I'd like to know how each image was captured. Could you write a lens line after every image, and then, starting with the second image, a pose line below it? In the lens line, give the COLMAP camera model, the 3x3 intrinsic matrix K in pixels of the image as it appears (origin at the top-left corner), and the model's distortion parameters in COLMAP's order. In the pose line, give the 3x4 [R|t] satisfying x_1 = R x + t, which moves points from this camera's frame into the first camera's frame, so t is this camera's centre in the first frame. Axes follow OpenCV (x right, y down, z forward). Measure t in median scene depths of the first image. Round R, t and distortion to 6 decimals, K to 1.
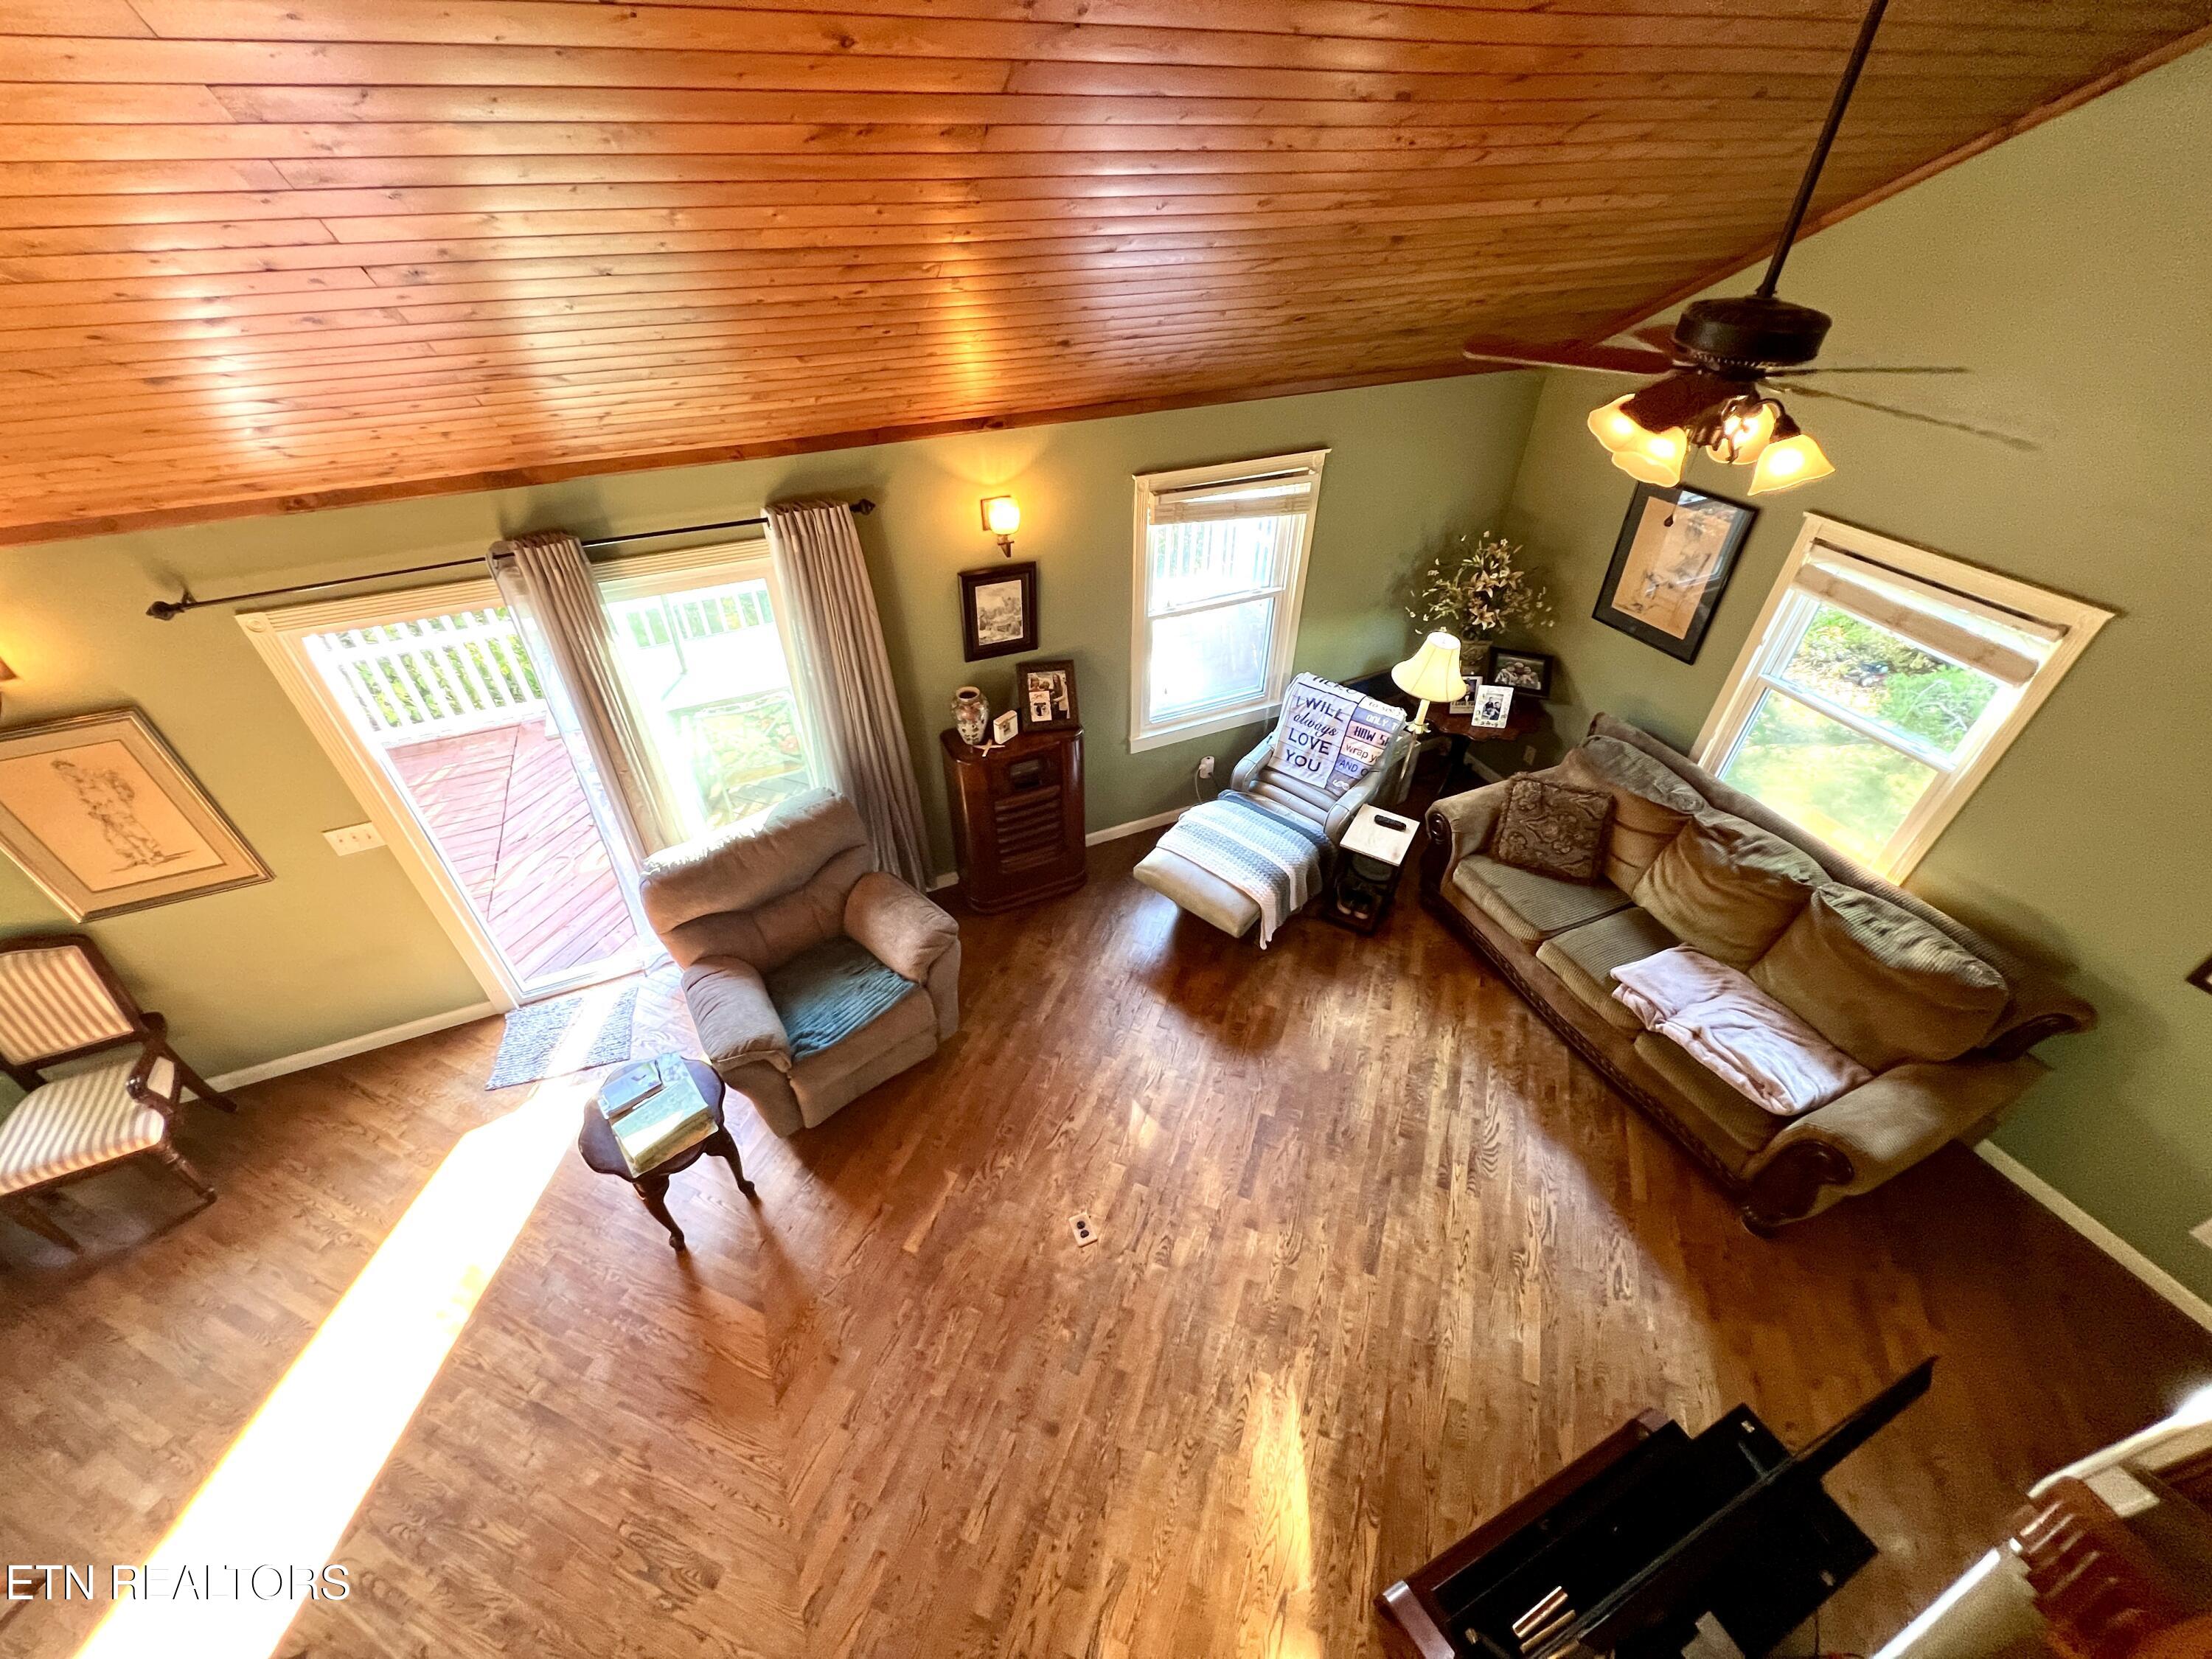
lens RADIAL K [[883.0, 0, 1099.9], [0, 883.0, 822.2], [0, 0, 1]] dist [-0.003345, 0.000134]
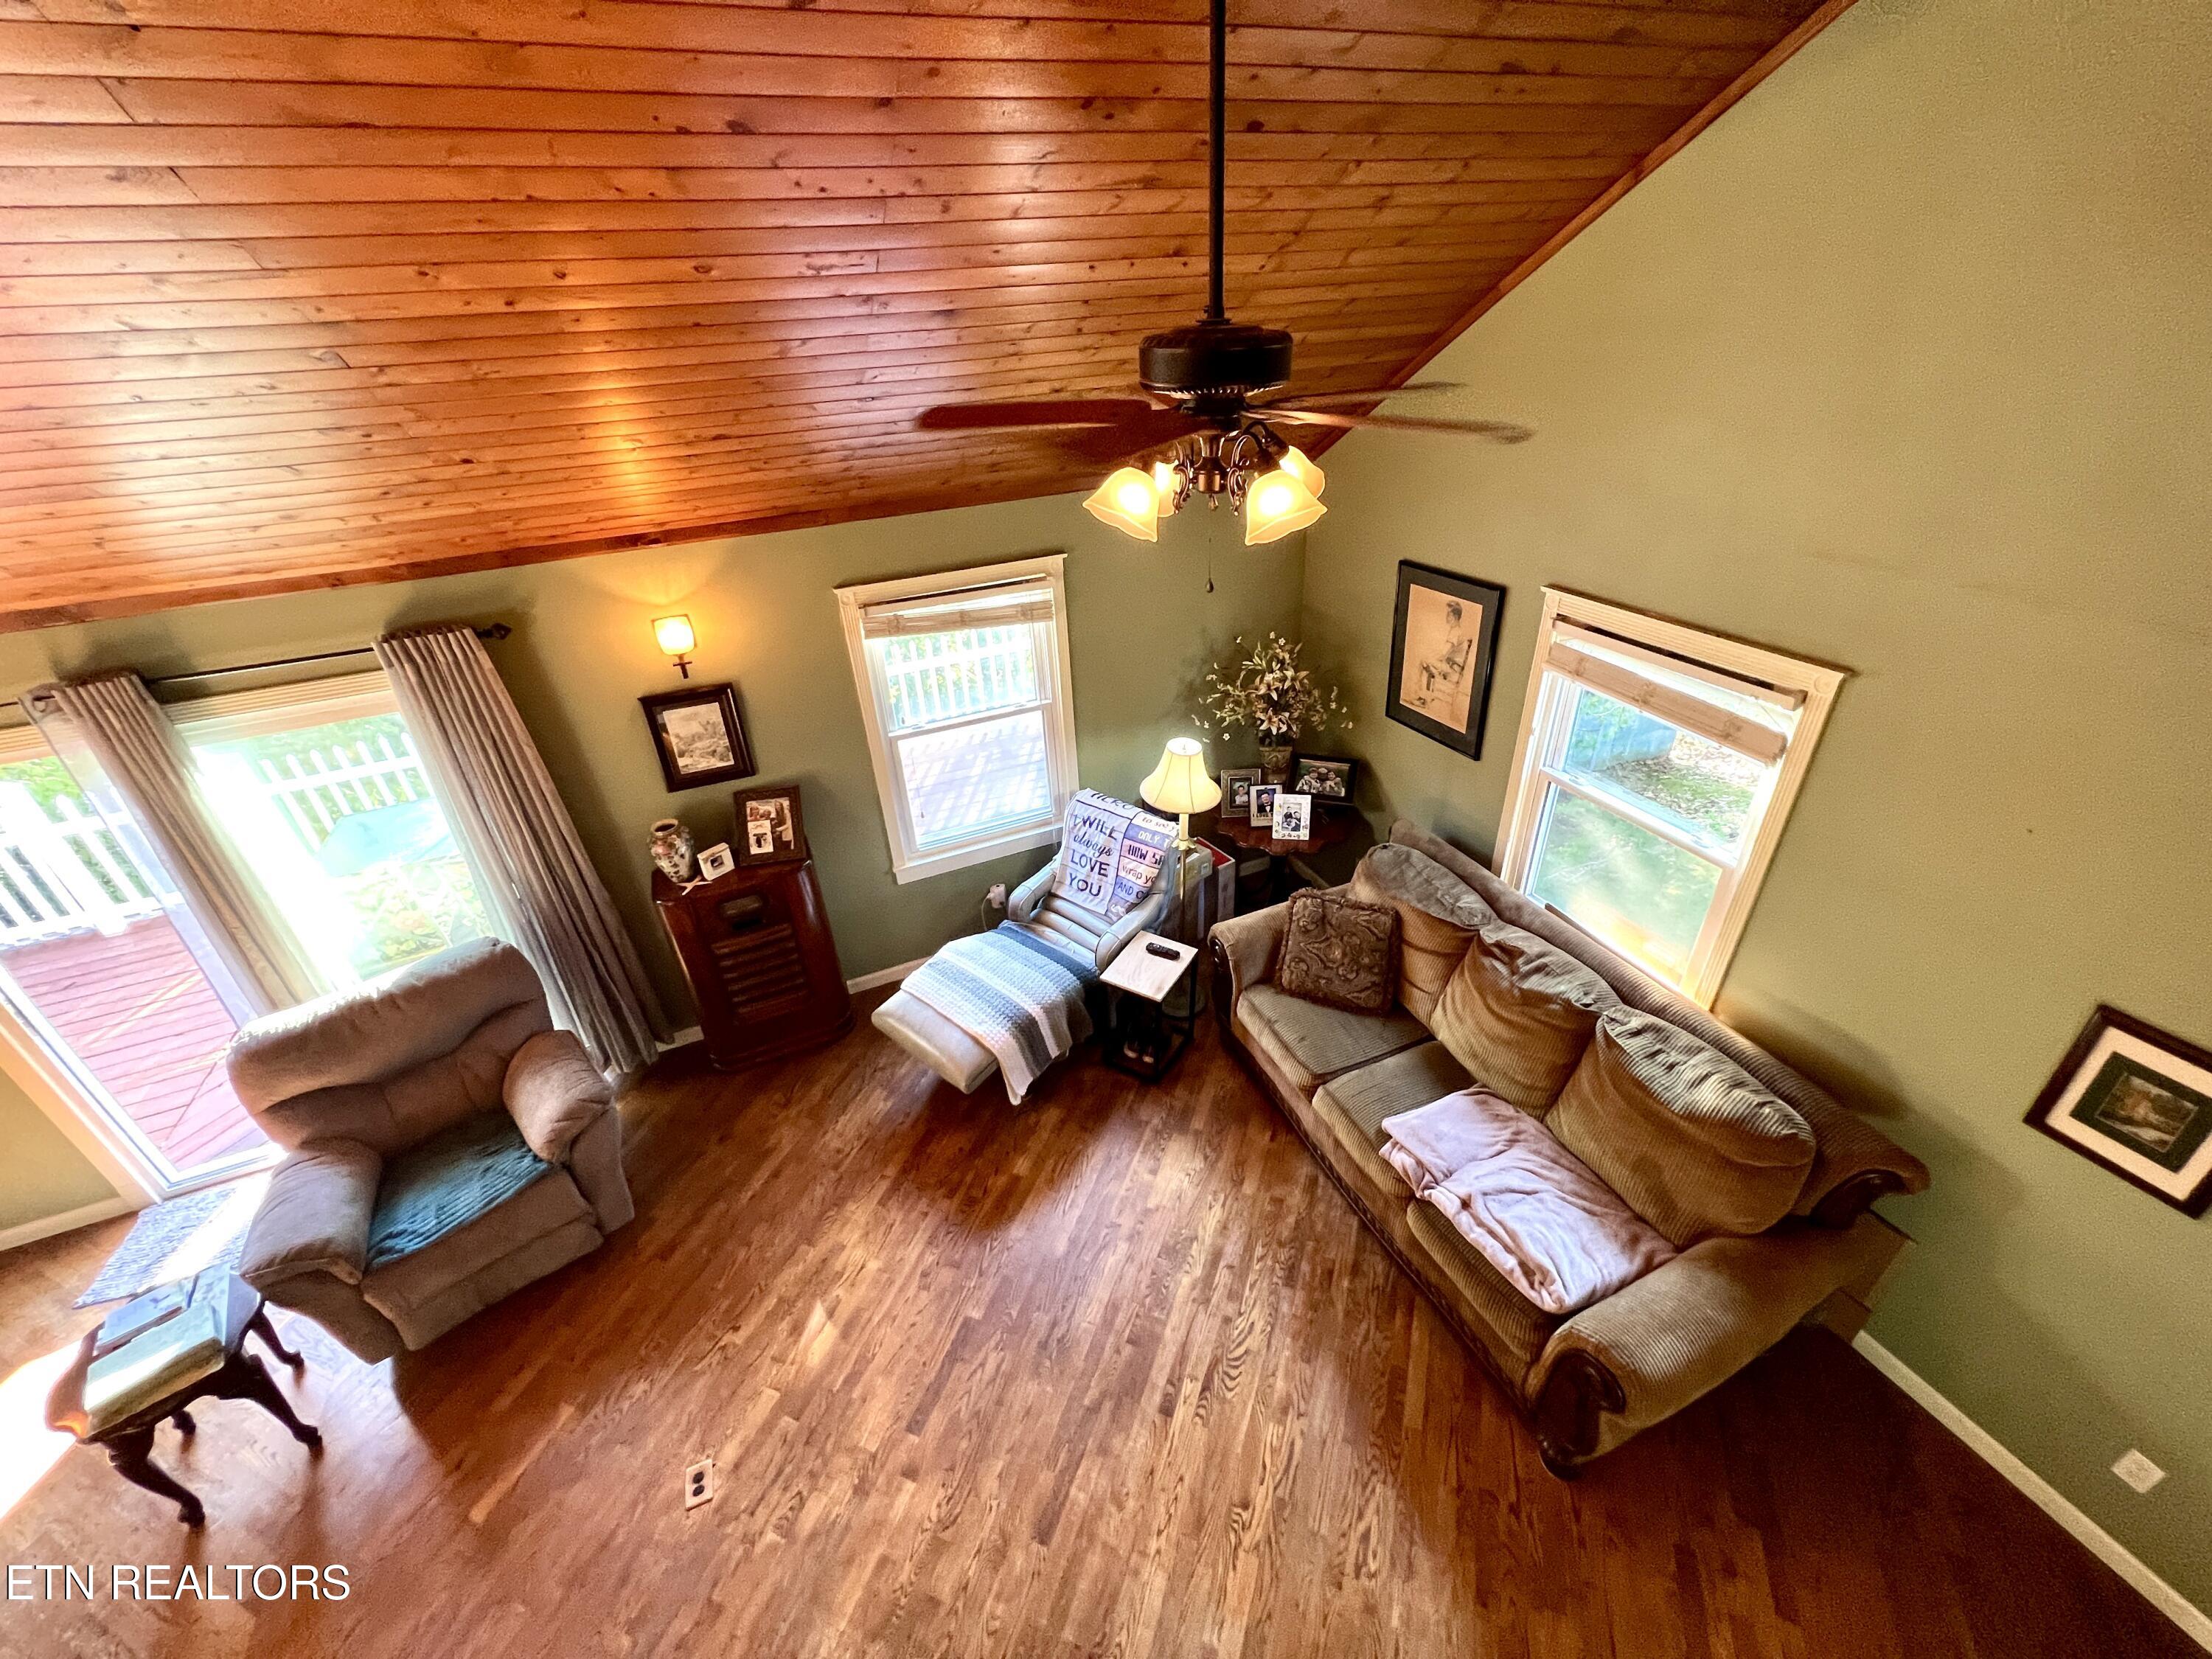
lens RADIAL K [[883.0, 0, 1099.9], [0, 883.0, 822.2], [0, 0, 1]] dist [-0.003345, 0.000134]
pose [[0.998690, -0.042262, -0.028841, 0.349913], [0.037607, 0.988523, -0.146312, -0.000165], [0.034693, 0.145036, 0.988818, 0.123596]]
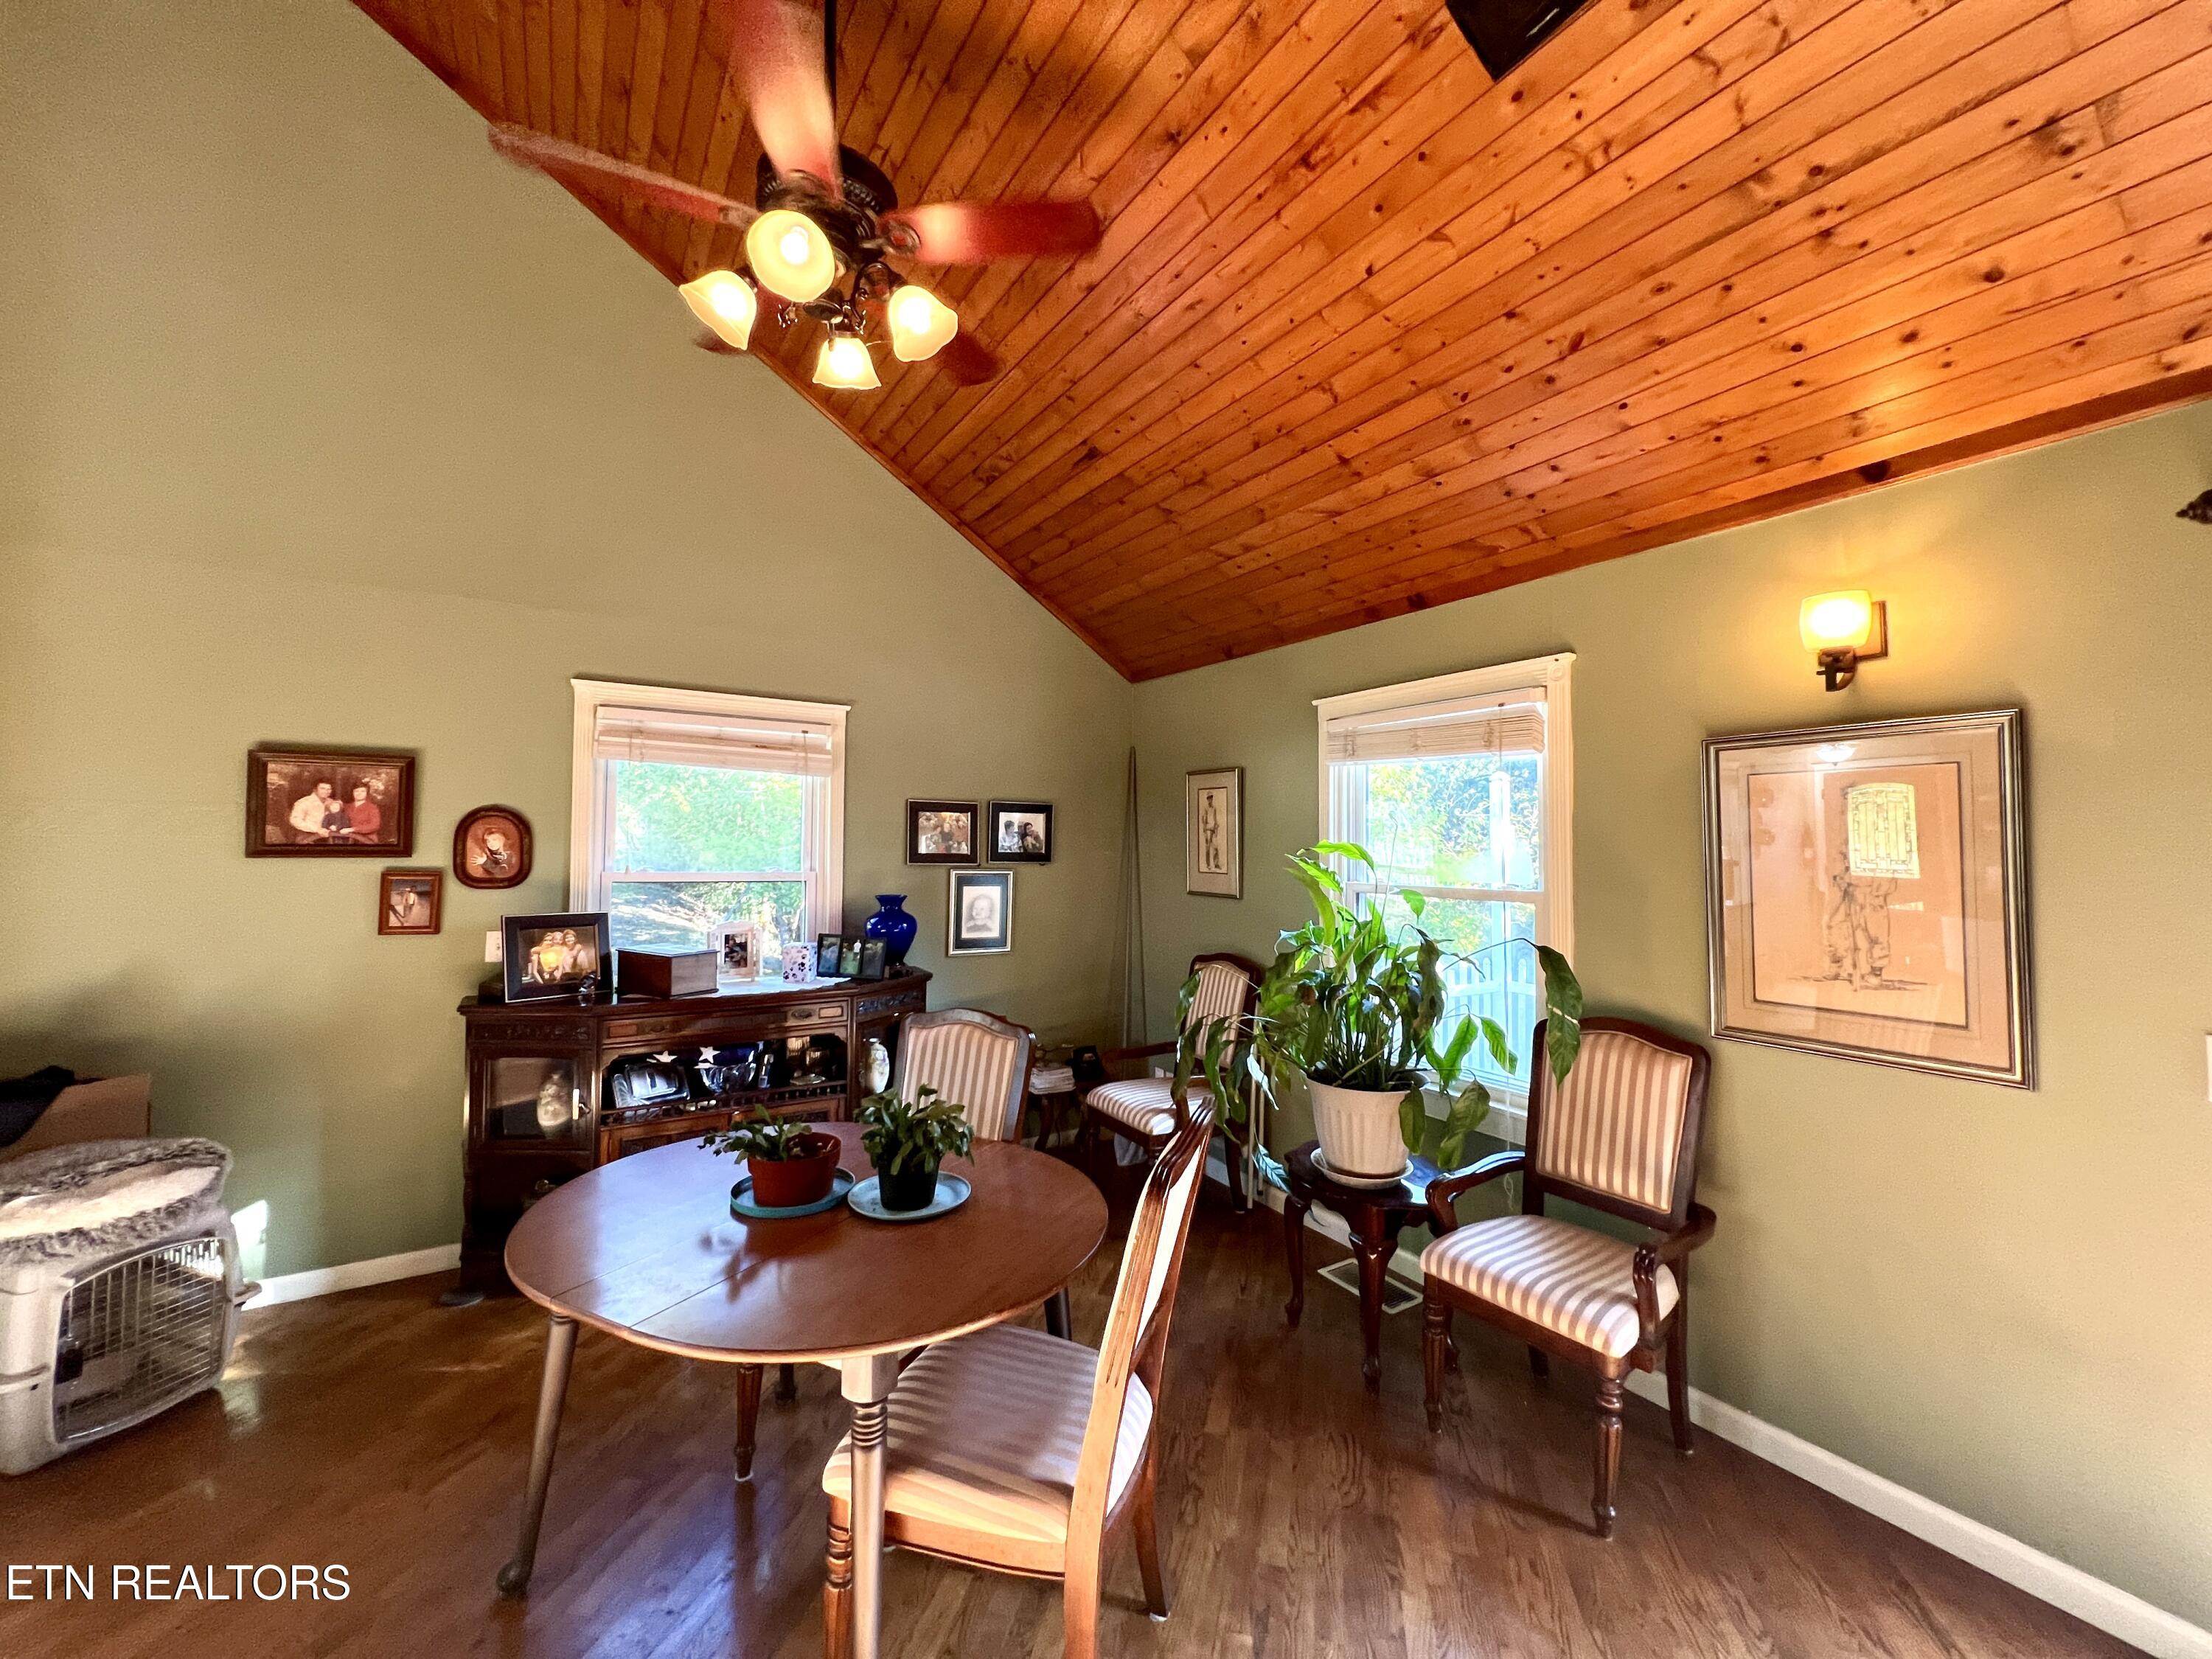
lens RADIAL K [[874.0, 0, 1106.0], [0, 874.0, 829.5], [0, 0, 1]] dist [-0.000879, 0.000040]
pose [[0.143504, -0.035974, -0.988996, -0.446457], [-0.631740, 0.765910, -0.119525, 0.320458], [0.761781, 0.641941, 0.087185, 0.388688]]
